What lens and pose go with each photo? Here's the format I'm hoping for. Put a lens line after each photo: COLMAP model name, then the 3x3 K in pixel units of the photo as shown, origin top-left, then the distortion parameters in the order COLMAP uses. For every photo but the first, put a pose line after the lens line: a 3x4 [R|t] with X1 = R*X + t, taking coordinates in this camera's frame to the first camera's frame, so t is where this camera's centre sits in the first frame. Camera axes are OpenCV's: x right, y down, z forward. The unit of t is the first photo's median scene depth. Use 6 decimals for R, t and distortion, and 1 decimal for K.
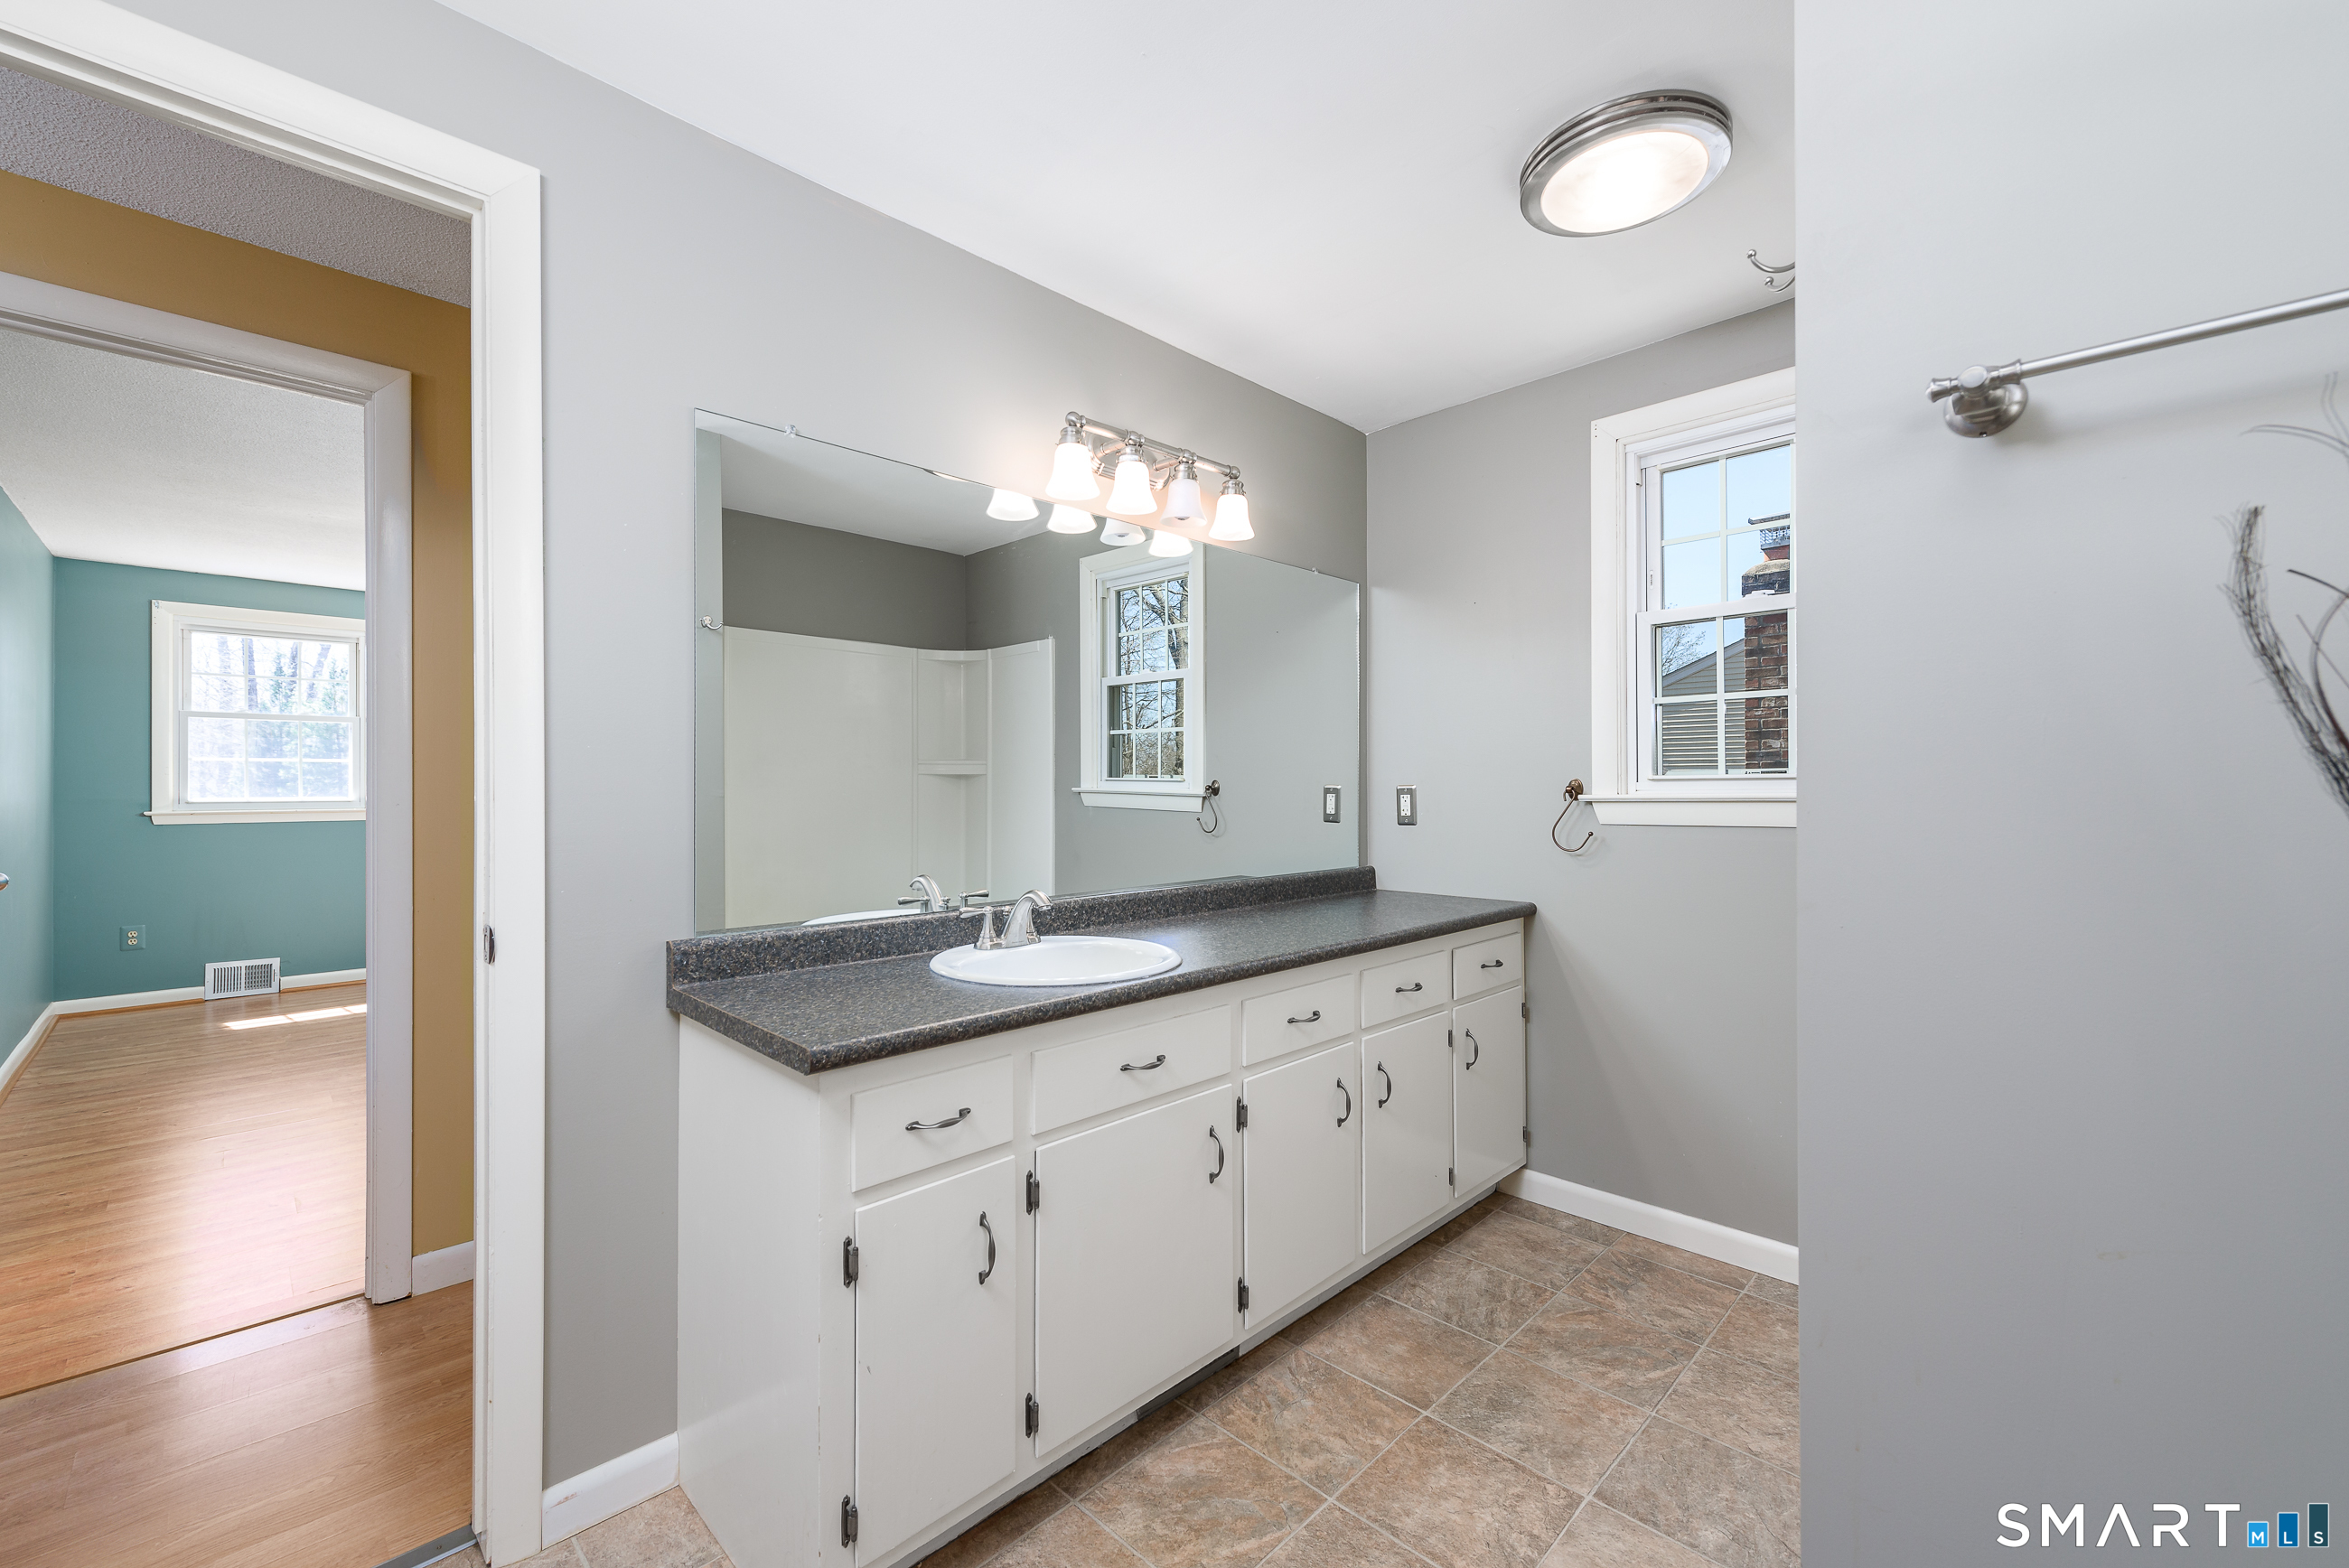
lens RADIAL K [[949.9, 0, 1174.5], [0, 949.9, 784.0], [0, 0, 1]] dist [0.000337, 0.000180]
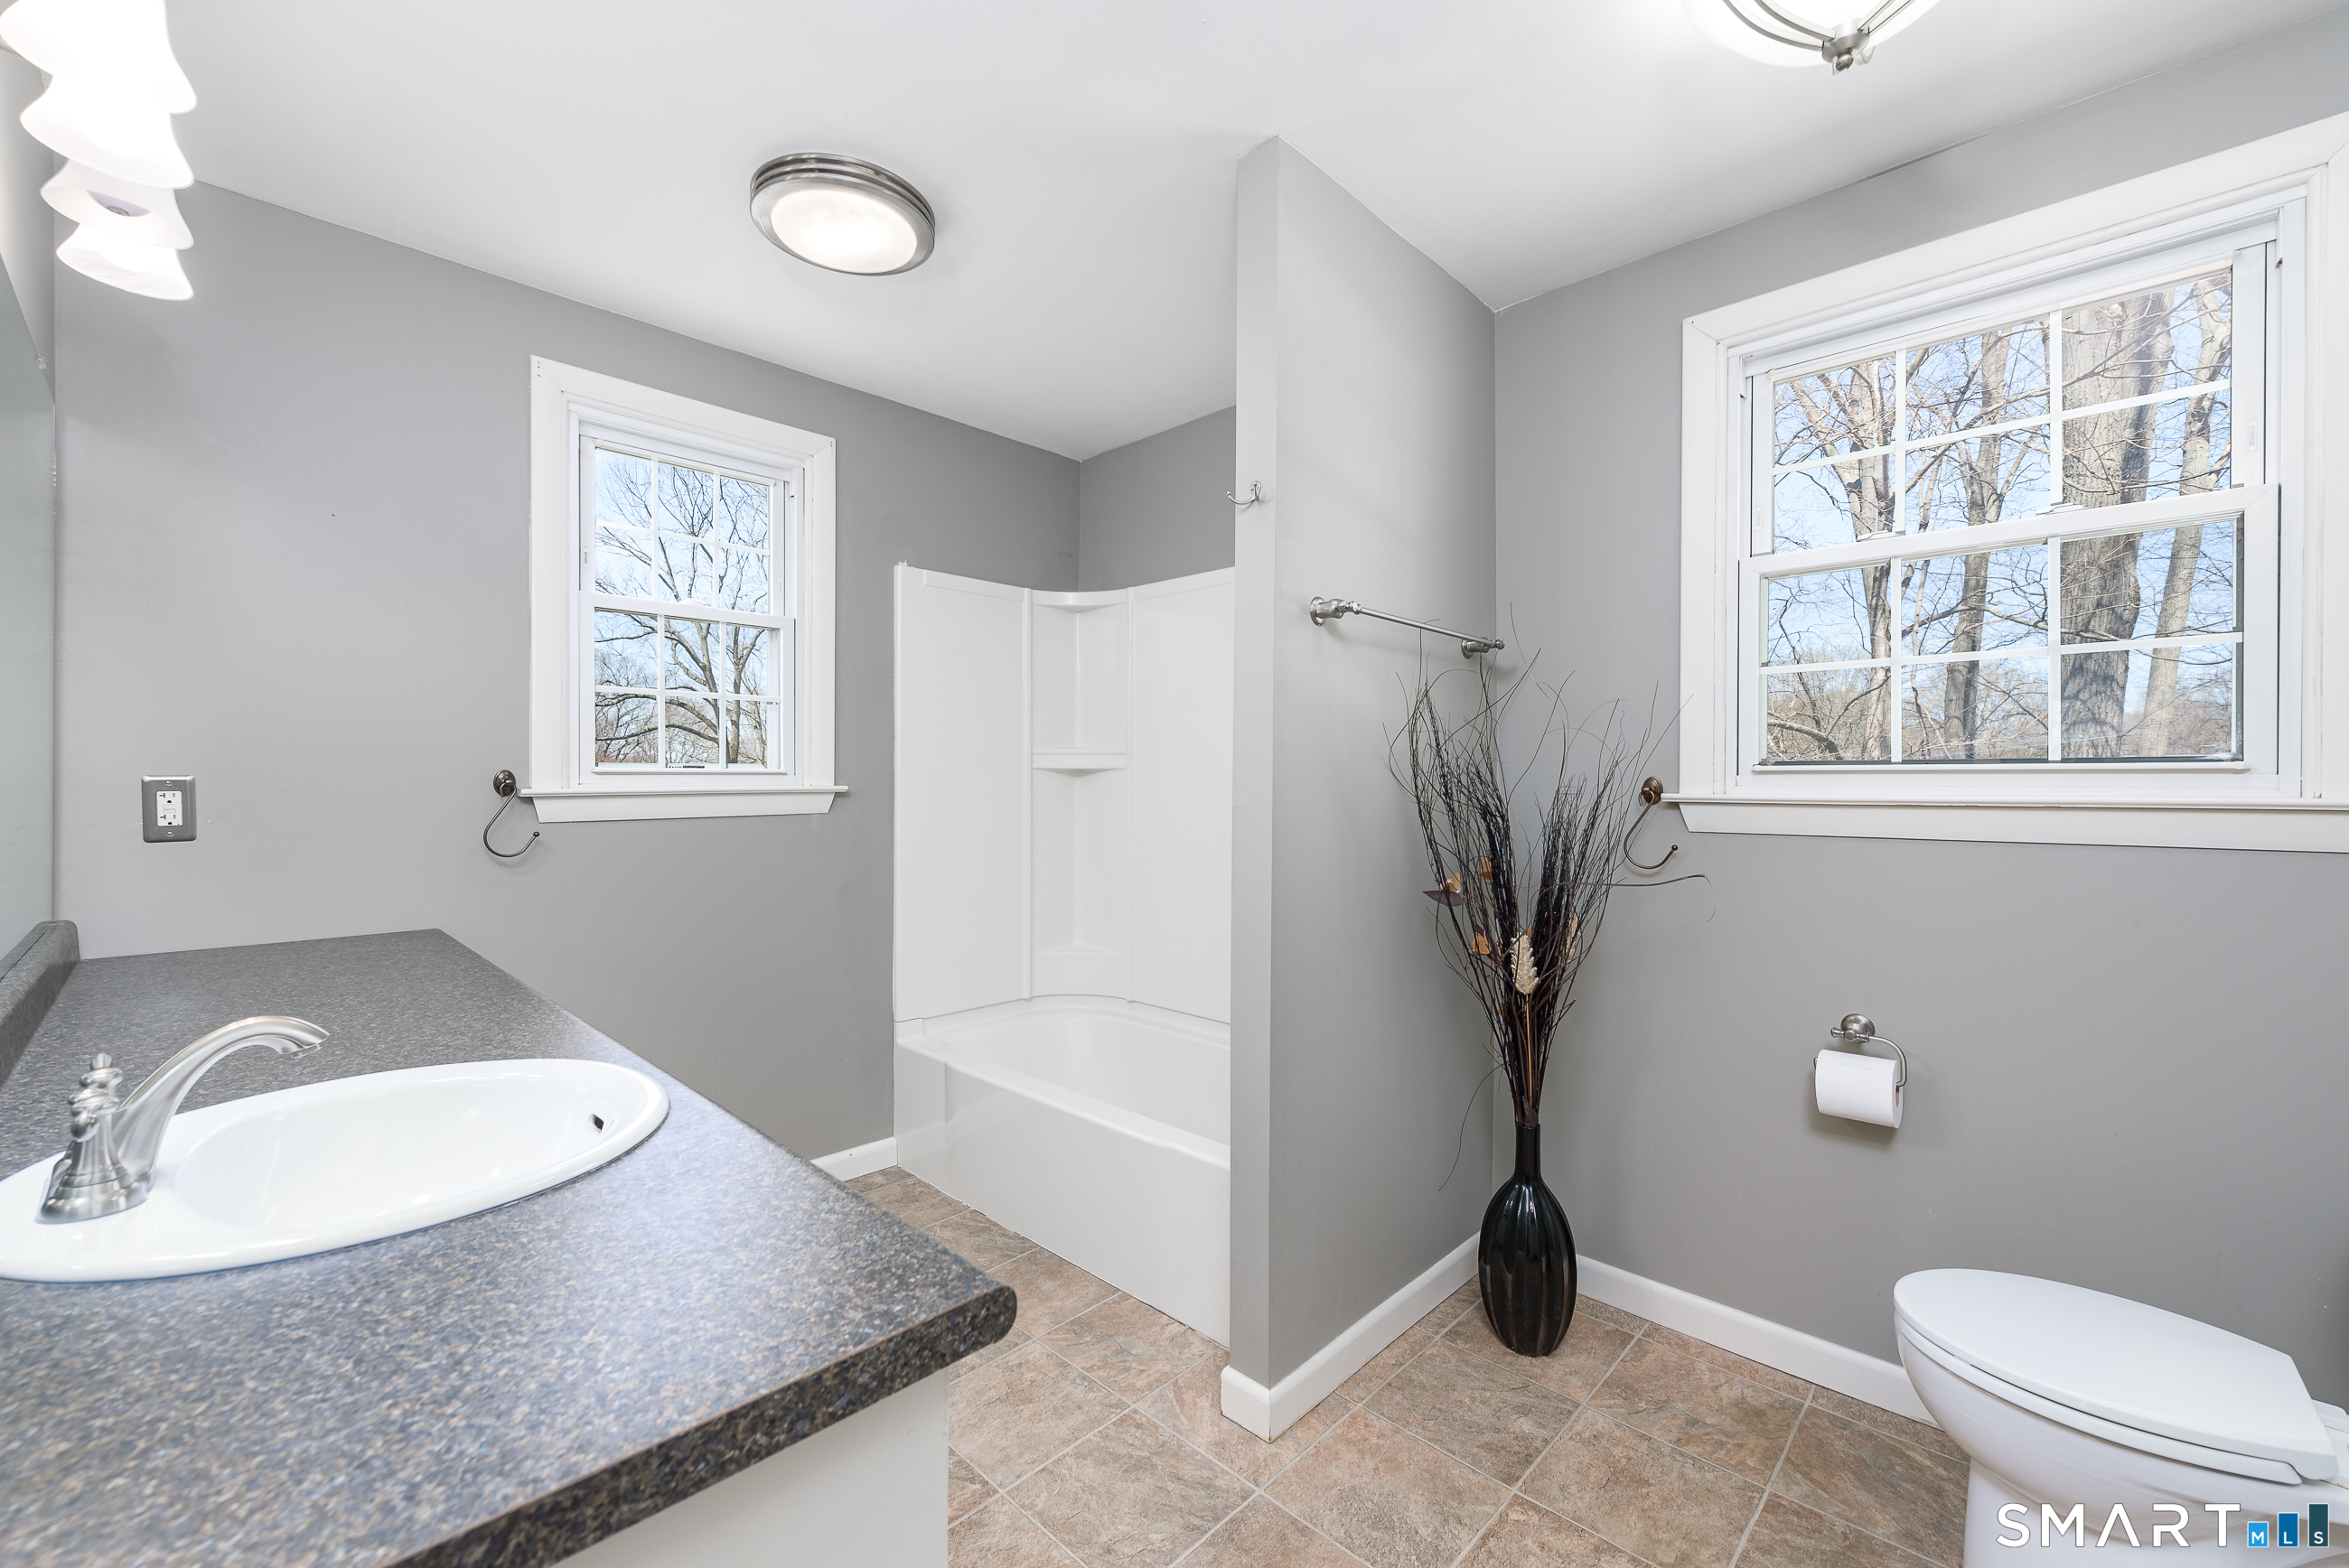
lens RADIAL K [[949.9, 0, 1174.5], [0, 949.9, 784.0], [0, 0, 1]] dist [0.000337, 0.000180]
pose [[-0.015097, -0.001111, 0.999885, -0.439343], [-0.006395, 0.999979, 0.001015, 0.002339], [-0.999866, -0.006379, -0.015104, 0.435666]]
